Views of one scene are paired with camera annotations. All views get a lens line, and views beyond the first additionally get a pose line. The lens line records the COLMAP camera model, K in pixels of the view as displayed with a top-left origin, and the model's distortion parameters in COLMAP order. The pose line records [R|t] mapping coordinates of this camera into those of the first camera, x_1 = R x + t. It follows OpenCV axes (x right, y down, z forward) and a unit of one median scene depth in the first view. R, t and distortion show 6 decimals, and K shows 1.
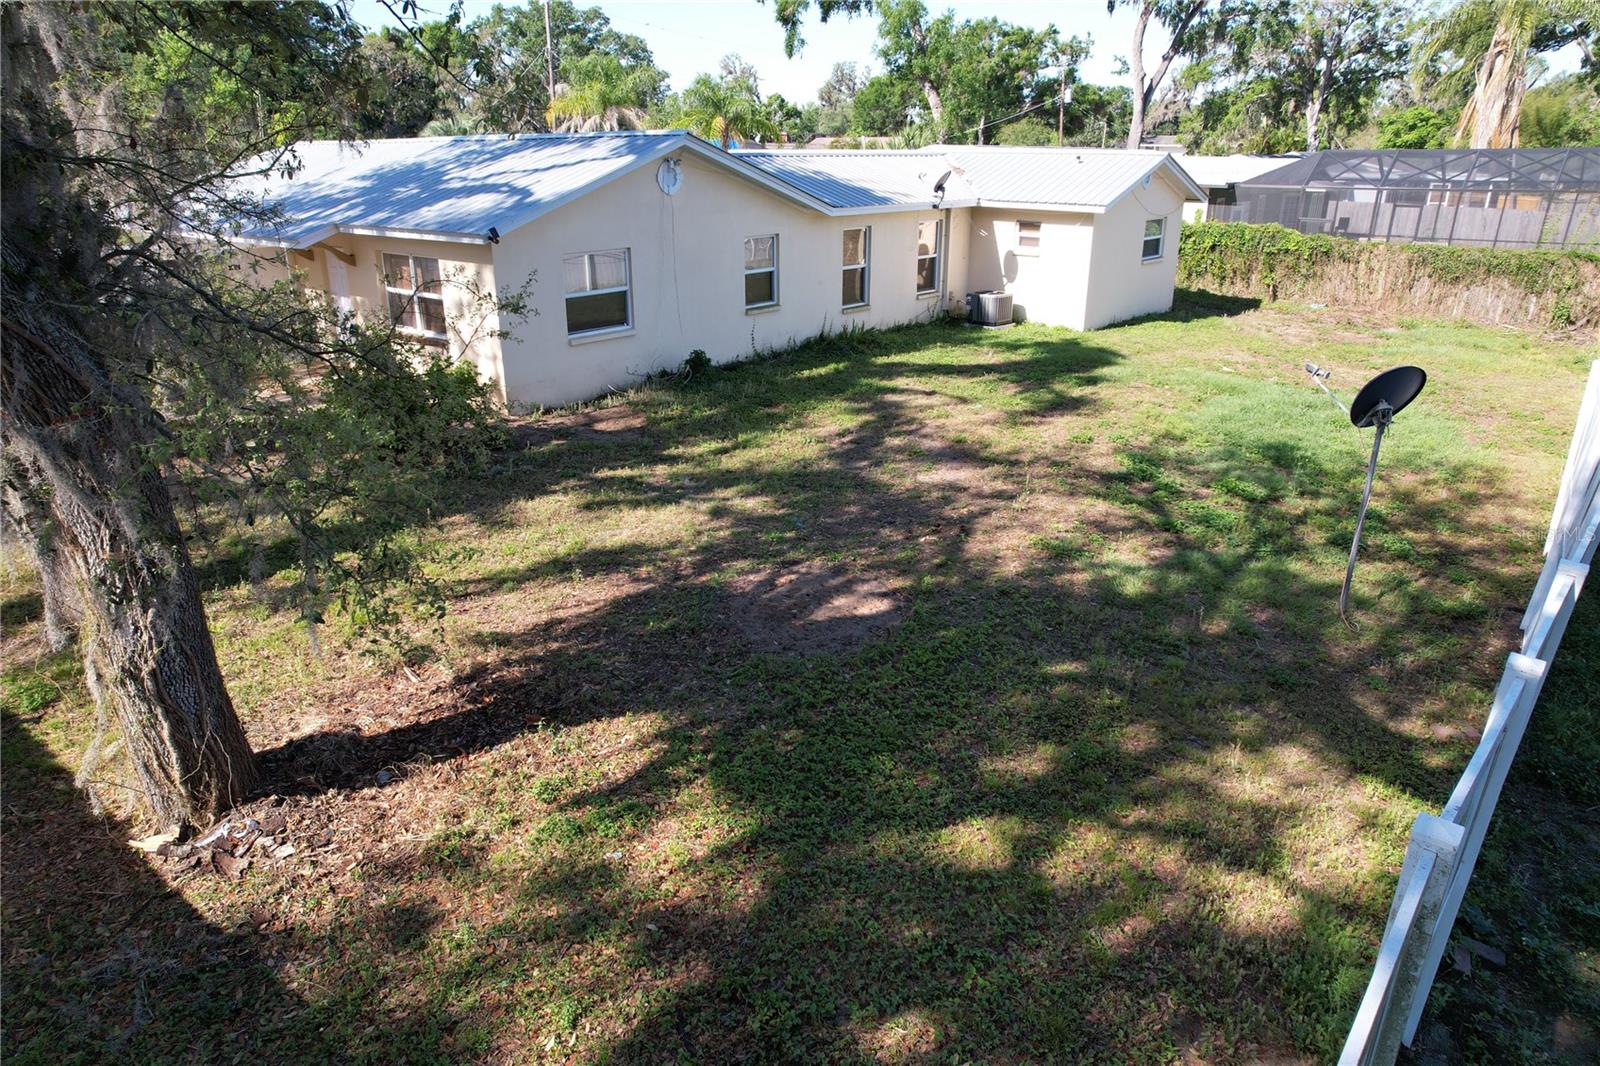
lens RADIAL K [[1016.8, 0, 803.5], [0, 1016.8, 545.9], [0, 0, 1]] dist [-0.065167, 0.046603]
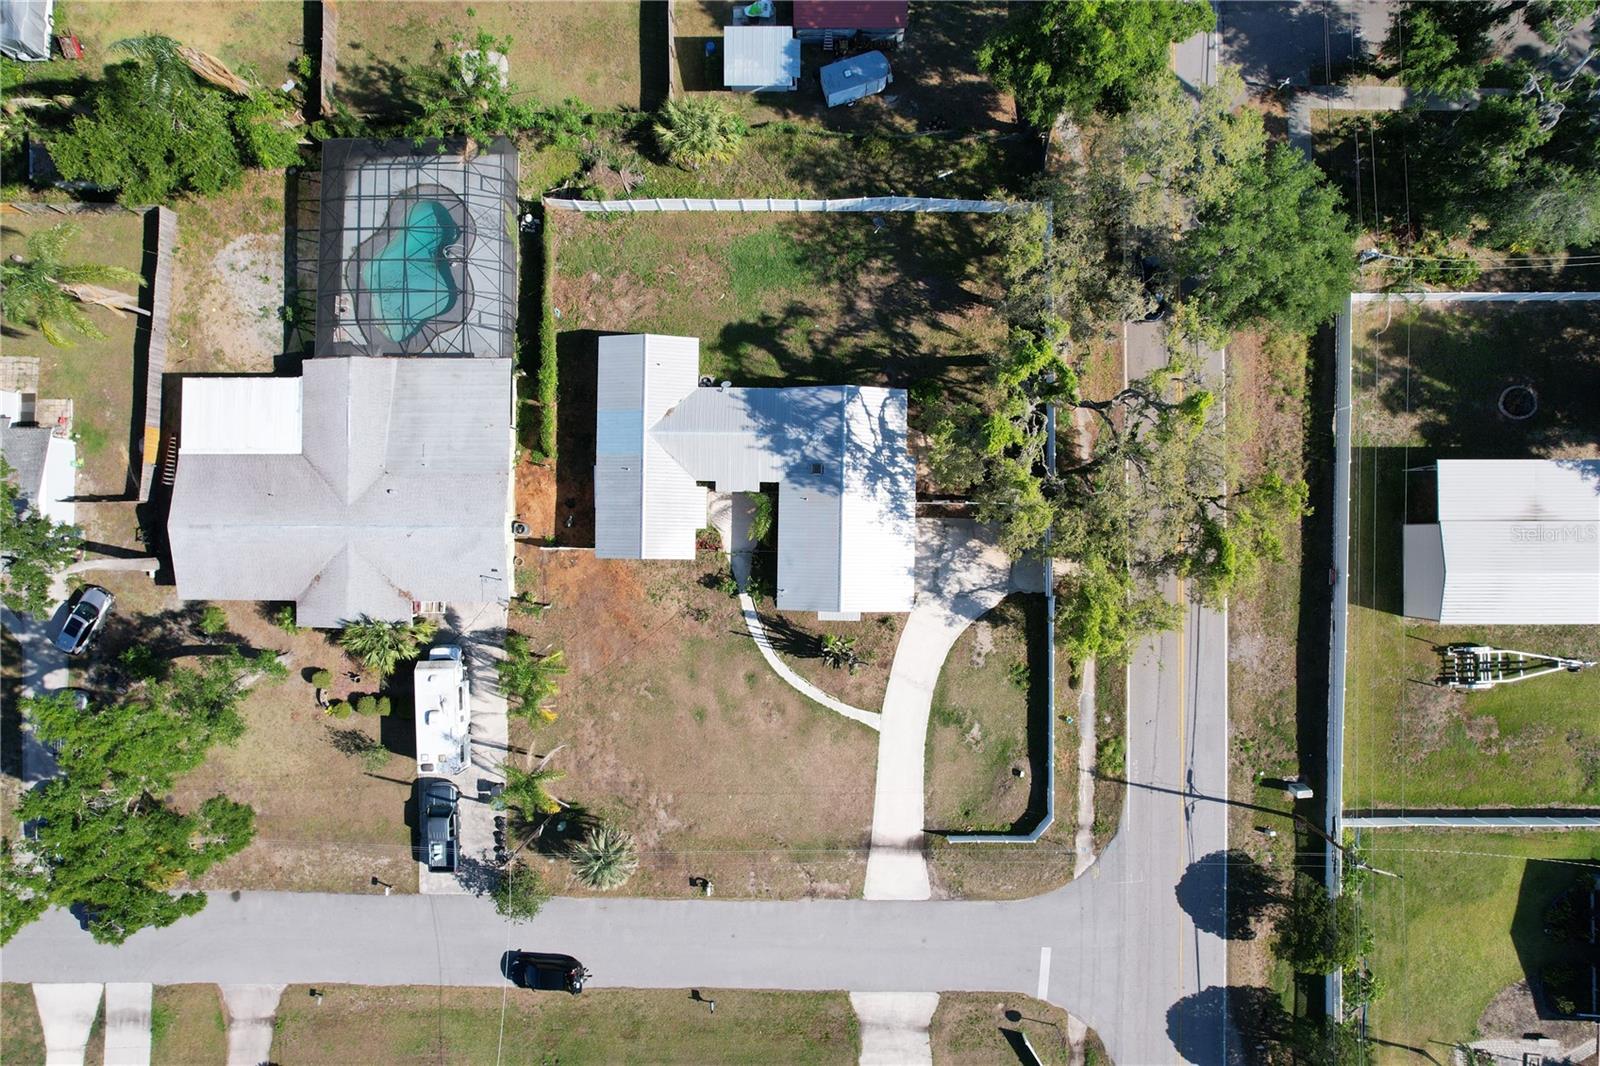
lens RADIAL K [[1016.8, 0, 803.5], [0, 1016.8, 545.9], [0, 0, 1]] dist [-0.065167, 0.046603]
pose [[-0.629800, -0.776757, 0.000028, -0.747113], [0.290687, -0.235658, 0.927344, -6.315580], [-0.720315, 0.584049, 0.374211, 0.008202]]
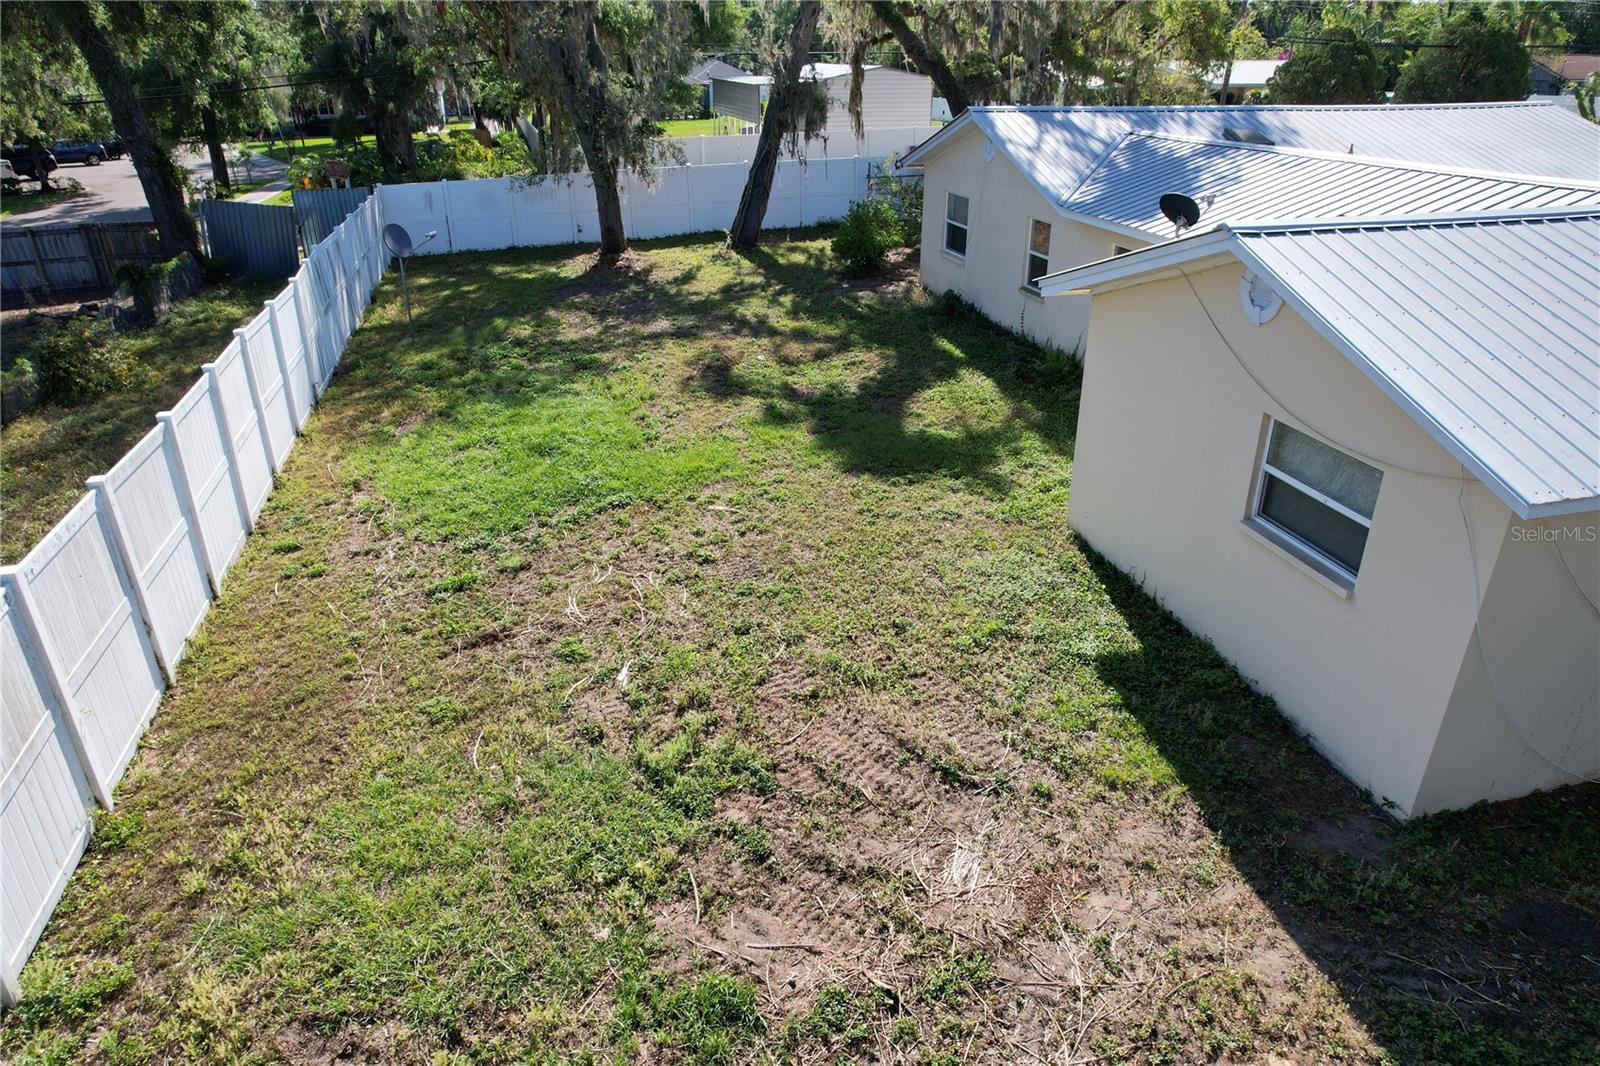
lens RADIAL K [[1016.8, 0, 803.5], [0, 1016.8, 545.9], [0, 0, 1]] dist [-0.065167, 0.046603]
pose [[-0.577079, 0.362192, -0.731982, 1.587464], [-0.298355, 0.740834, 0.601789, -1.027349], [0.760240, 0.565670, -0.319457, 2.280144]]
